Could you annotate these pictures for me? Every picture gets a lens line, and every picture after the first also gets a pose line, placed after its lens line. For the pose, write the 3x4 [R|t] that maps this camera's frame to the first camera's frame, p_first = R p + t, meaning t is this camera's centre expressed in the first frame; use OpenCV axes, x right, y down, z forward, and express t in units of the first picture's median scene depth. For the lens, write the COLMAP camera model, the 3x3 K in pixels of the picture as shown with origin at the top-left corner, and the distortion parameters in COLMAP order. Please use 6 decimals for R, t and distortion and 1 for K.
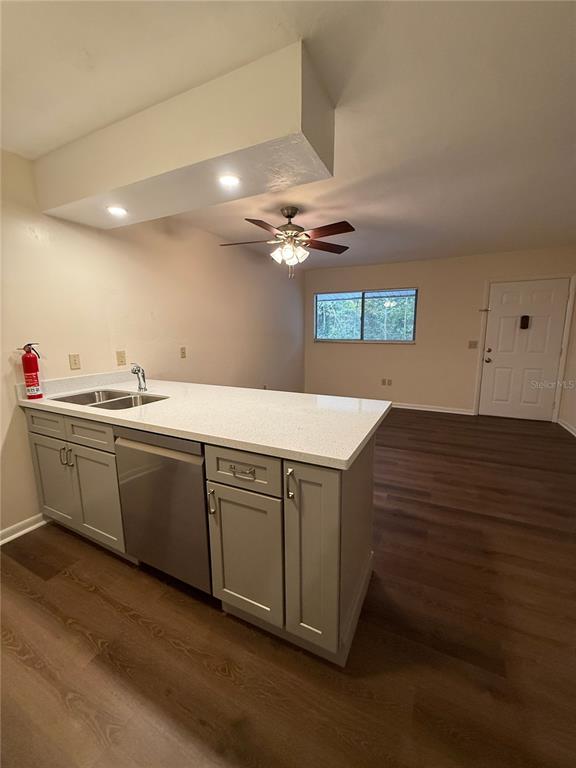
lens RADIAL K [[306.7, 0, 288.7], [0, 306.7, 382.1], [0, 0, 1]] dist [0.000321, -0.000277]
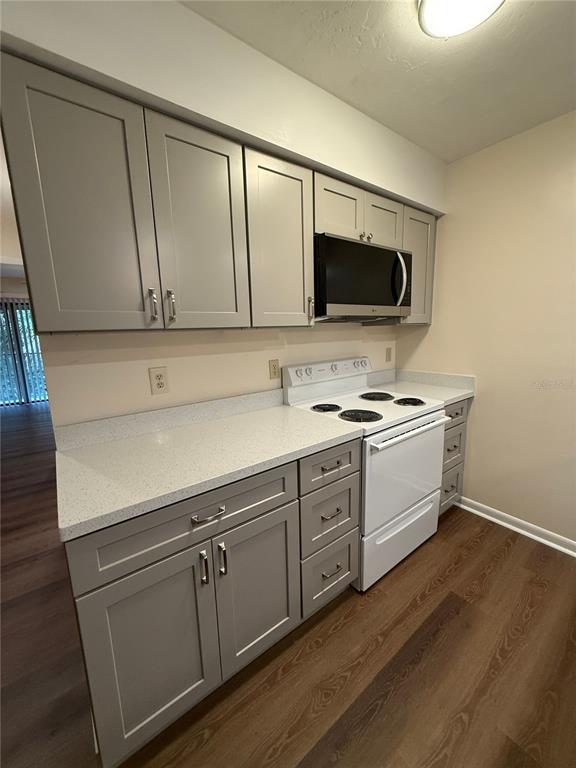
lens RADIAL K [[306.7, 0, 288.7], [0, 306.7, 382.1], [0, 0, 1]] dist [0.000321, -0.000277]
pose [[-0.441801, 0.170774, -0.880709, 0.032423], [-0.112893, 0.963327, 0.243426, -0.024963], [0.889981, 0.206971, -0.406320, 0.118047]]
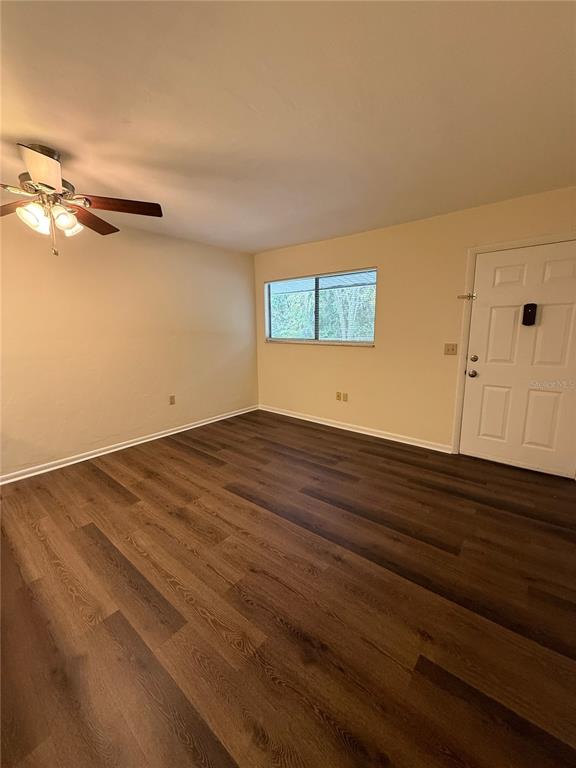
lens RADIAL K [[306.7, 0, 288.7], [0, 306.7, 382.1], [0, 0, 1]] dist [0.000321, -0.000277]
pose [[0.973999, 0.037545, -0.223419, 0.416431], [-0.034123, 0.999234, 0.019161, -0.052595], [0.223967, -0.011039, 0.974534, 0.276266]]
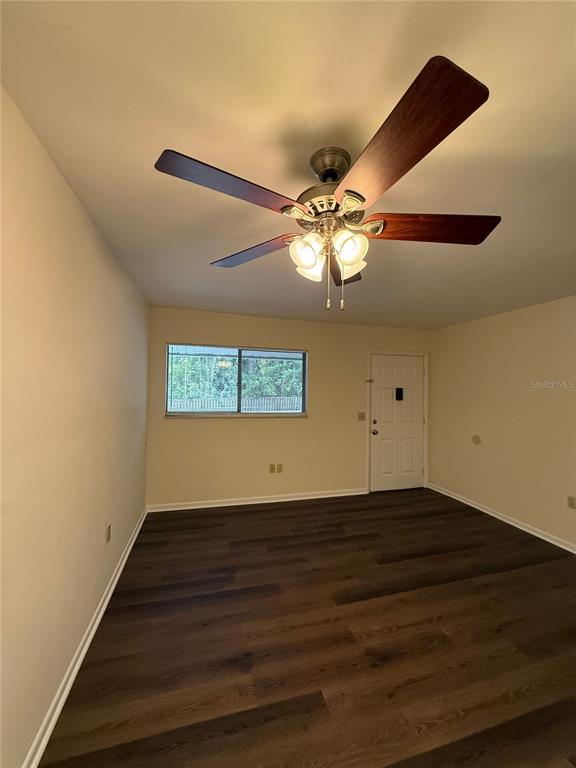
lens RADIAL K [[306.7, 0, 288.7], [0, 306.7, 382.1], [0, 0, 1]] dist [0.000321, -0.000277]
pose [[0.737190, 0.031205, 0.674965, -0.199574], [0.091359, 0.985156, -0.145328, -0.111200], [-0.669481, 0.168799, 0.723396, 0.462766]]
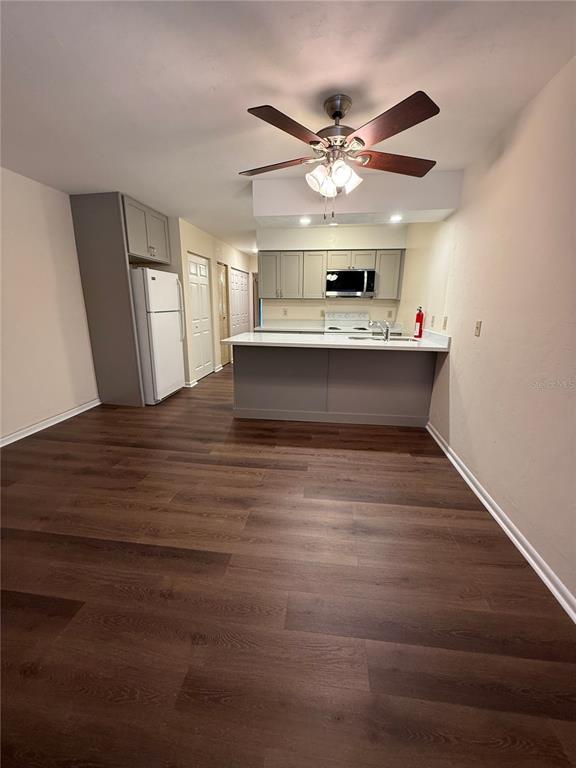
lens RADIAL K [[306.7, 0, 288.7], [0, 306.7, 382.1], [0, 0, 1]] dist [0.000321, -0.000277]
pose [[-0.945011, 0.076671, -0.317923, 0.209861], [-0.058338, 0.917018, 0.394557, -0.163740], [0.321792, 0.391408, -0.862119, 1.050282]]
